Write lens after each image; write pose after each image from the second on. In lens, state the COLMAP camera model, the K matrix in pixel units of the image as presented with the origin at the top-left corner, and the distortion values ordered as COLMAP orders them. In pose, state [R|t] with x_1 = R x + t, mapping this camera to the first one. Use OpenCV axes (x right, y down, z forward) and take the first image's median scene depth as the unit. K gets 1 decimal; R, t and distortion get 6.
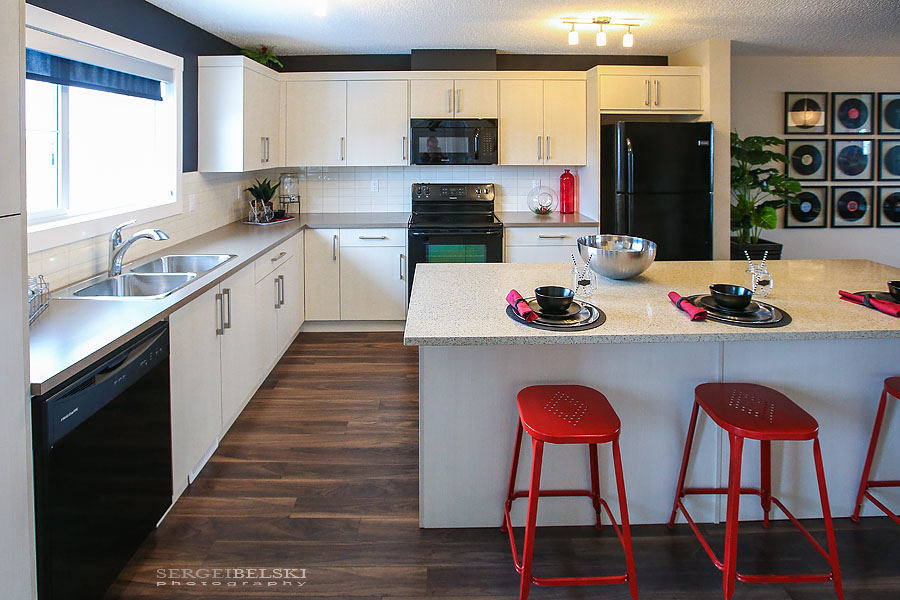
lens RADIAL K [[416.2, 0, 450.0], [0, 416.2, 300.0], [0, 0, 1]] dist [0.000324, -0.000312]
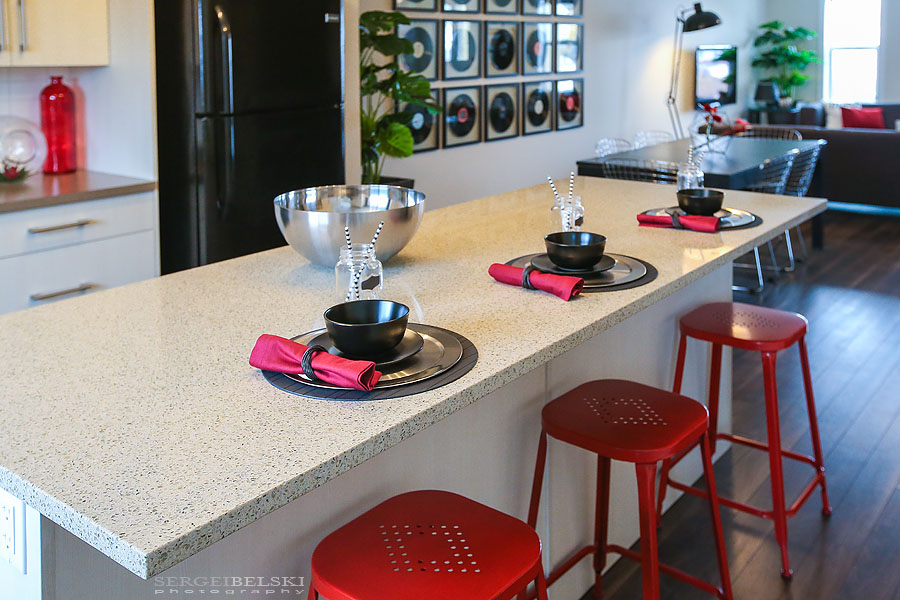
lens RADIAL K [[809.7, 0, 450.0], [0, 809.7, 300.0], [0, 0, 1]] dist [-0.000669, 0.003043]
pose [[0.638063, -0.233967, 0.733577, -0.161016], [0.268050, 0.960618, 0.073230, -0.035495], [-0.721820, 0.149910, 0.675649, 0.157238]]
